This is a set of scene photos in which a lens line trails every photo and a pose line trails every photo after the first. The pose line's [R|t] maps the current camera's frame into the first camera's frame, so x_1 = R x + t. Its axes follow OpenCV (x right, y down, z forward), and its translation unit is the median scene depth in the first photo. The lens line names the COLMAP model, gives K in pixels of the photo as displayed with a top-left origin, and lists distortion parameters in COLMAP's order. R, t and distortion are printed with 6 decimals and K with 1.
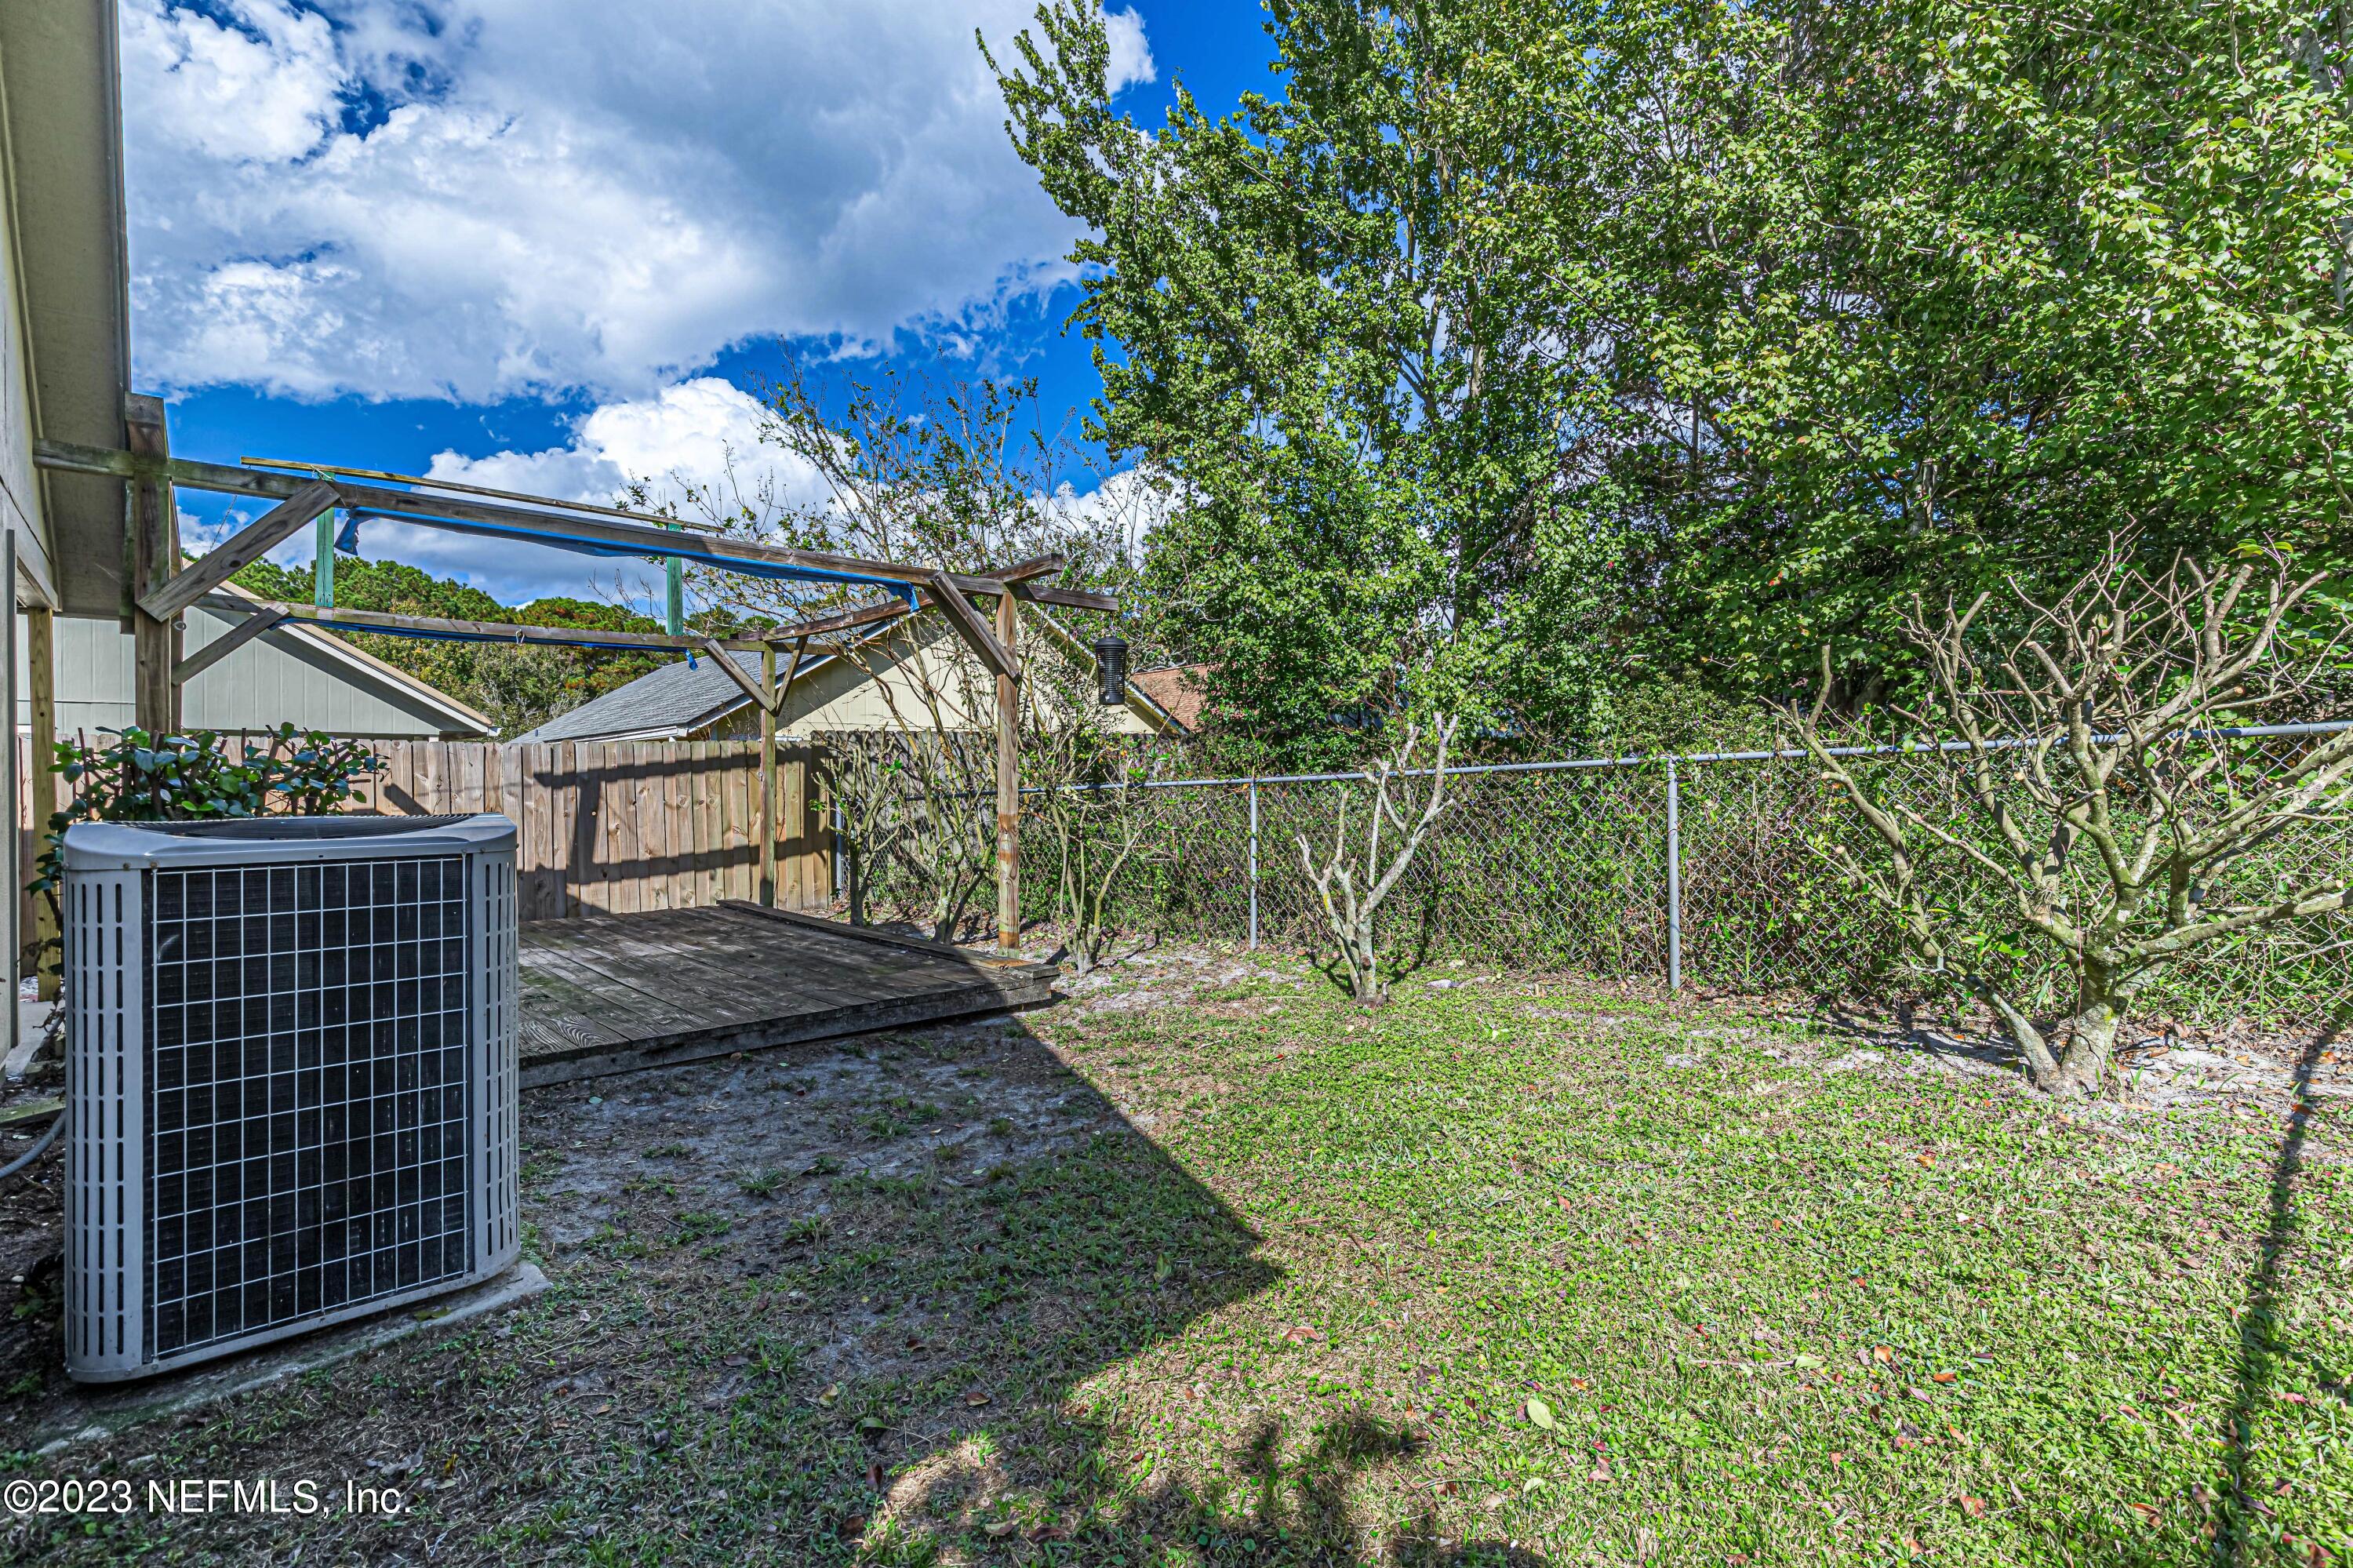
lens RADIAL K [[1062.5, 0, 1184.4], [0, 1062.5, 799.1], [0, 0, 1]] dist [0.013849, -0.003972]
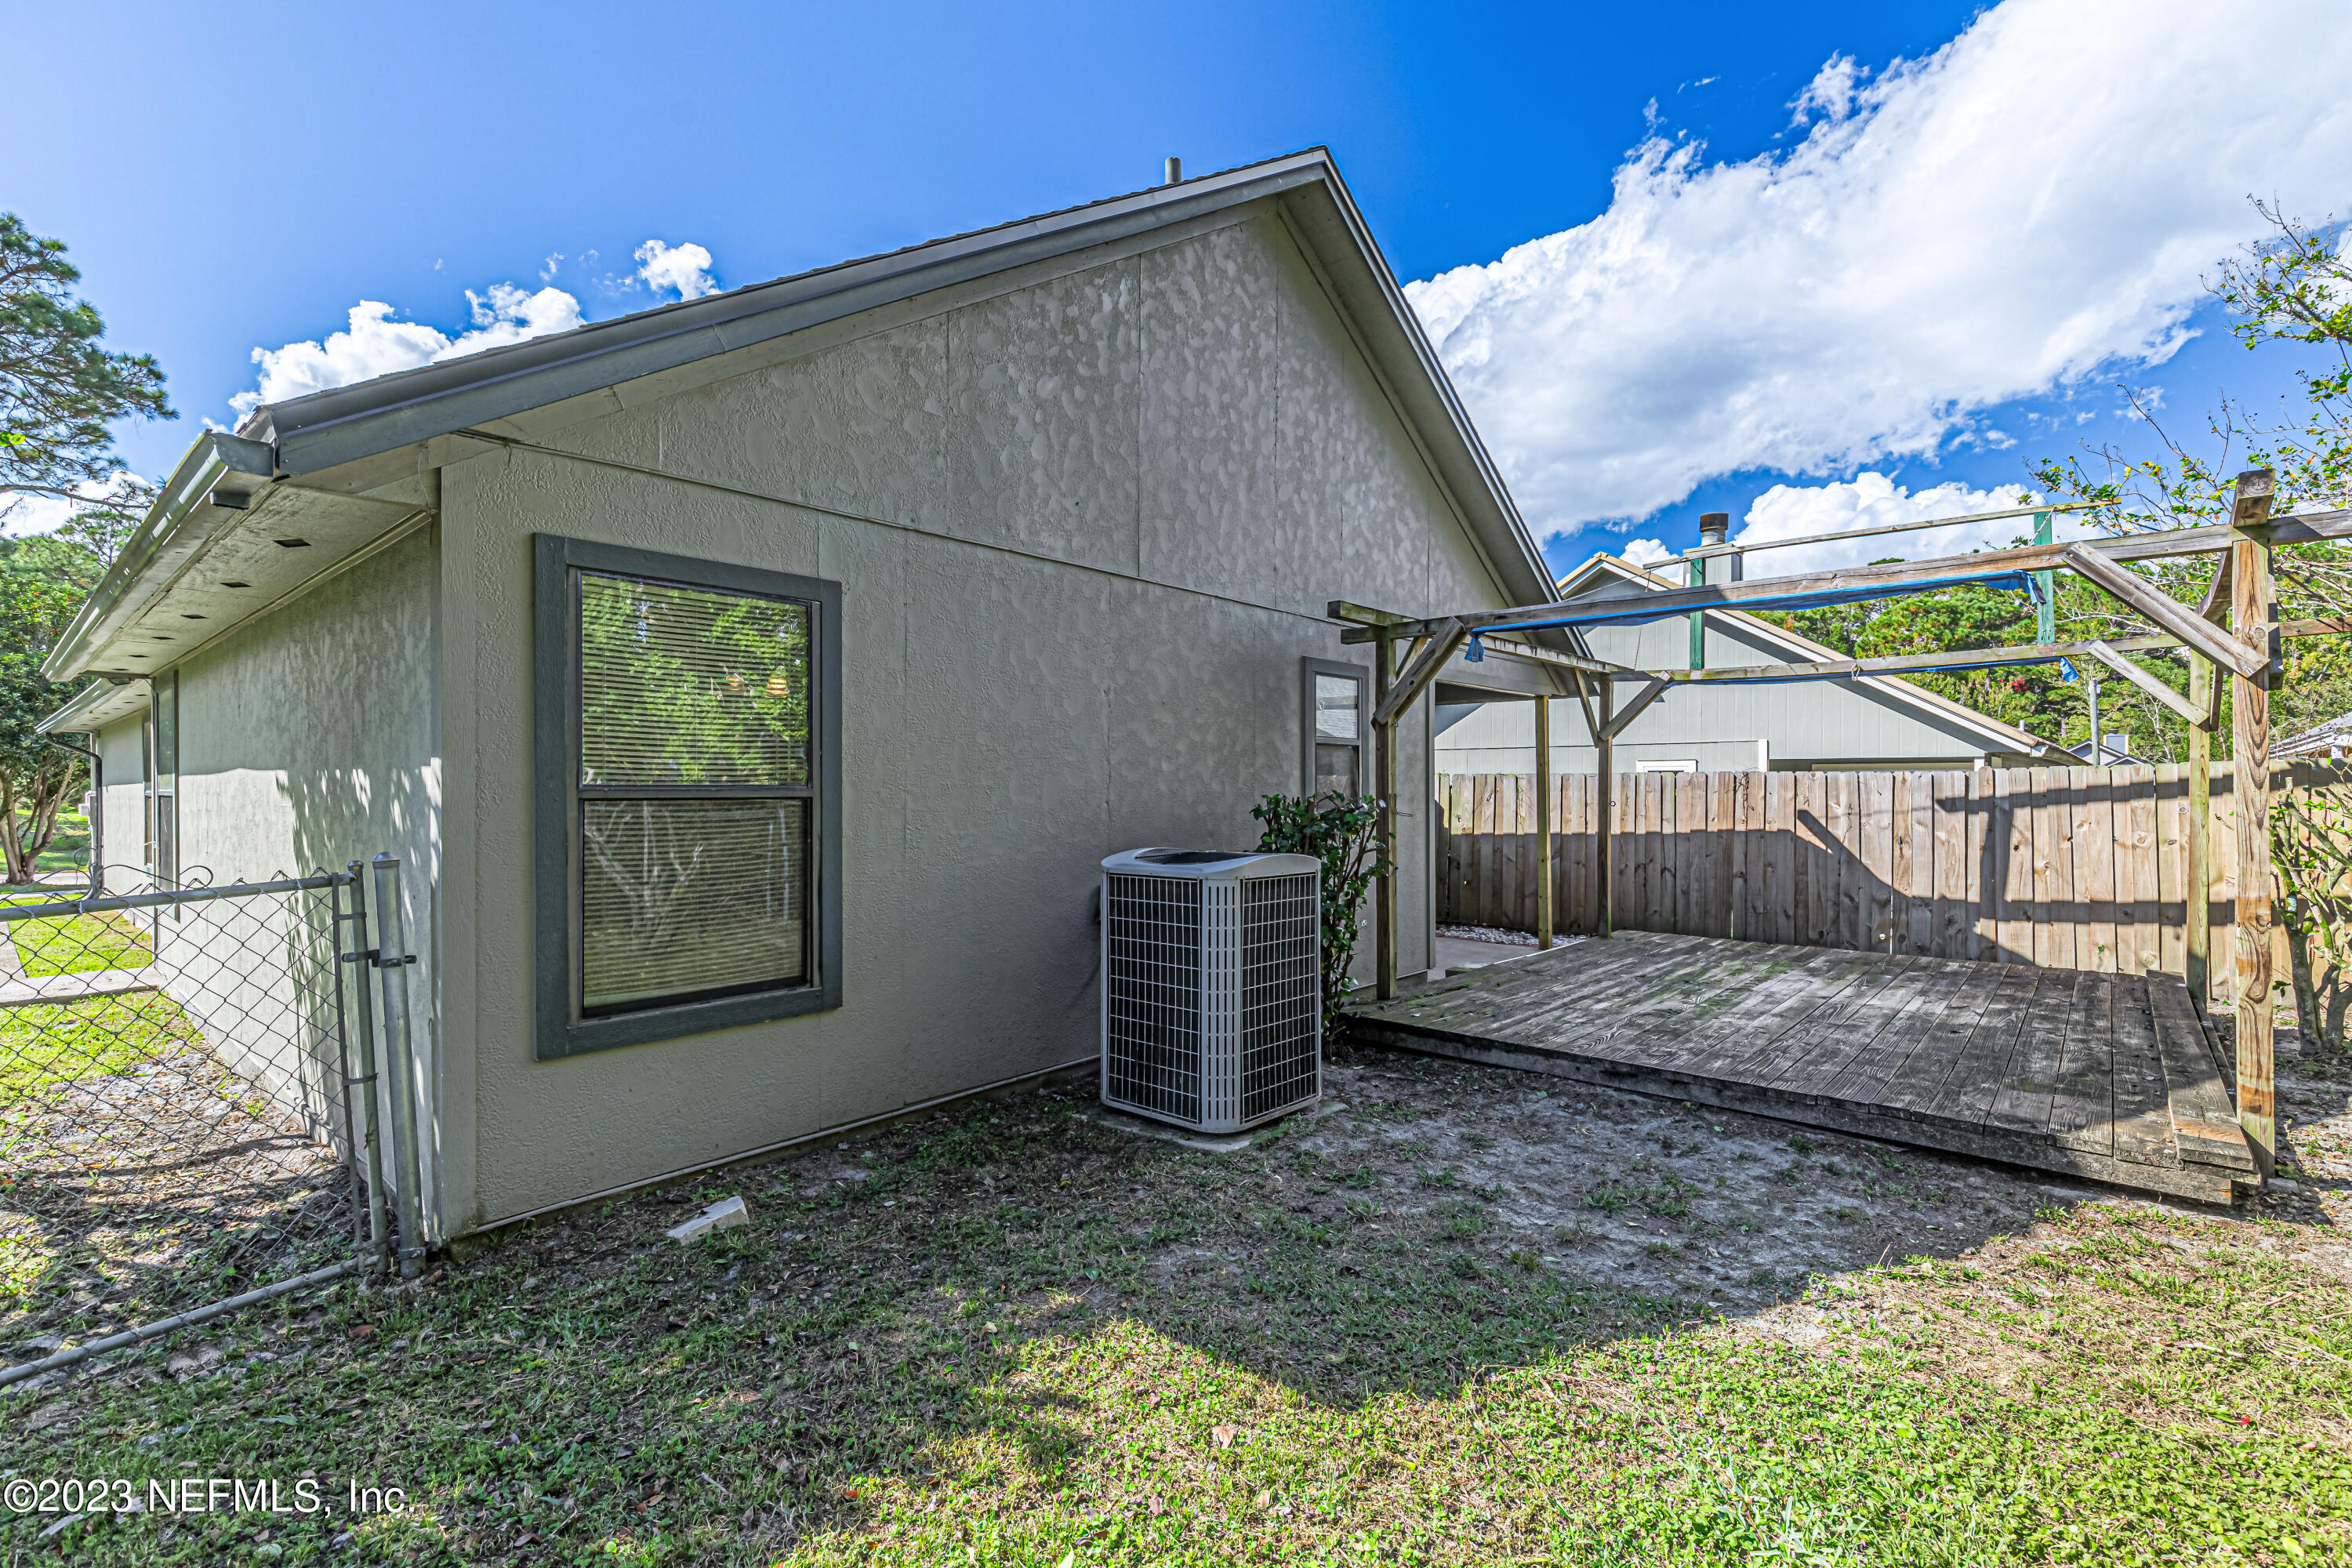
lens RADIAL K [[1062.0, 0, 1183.5], [0, 1062.0, 783.7], [0, 0, 1]] dist [0.013849, -0.003972]
pose [[0.058628, -0.002370, -0.998277, 0.662069], [-0.002837, 0.999993, -0.002541, -0.076503], [0.998276, 0.002981, 0.058621, 0.504484]]
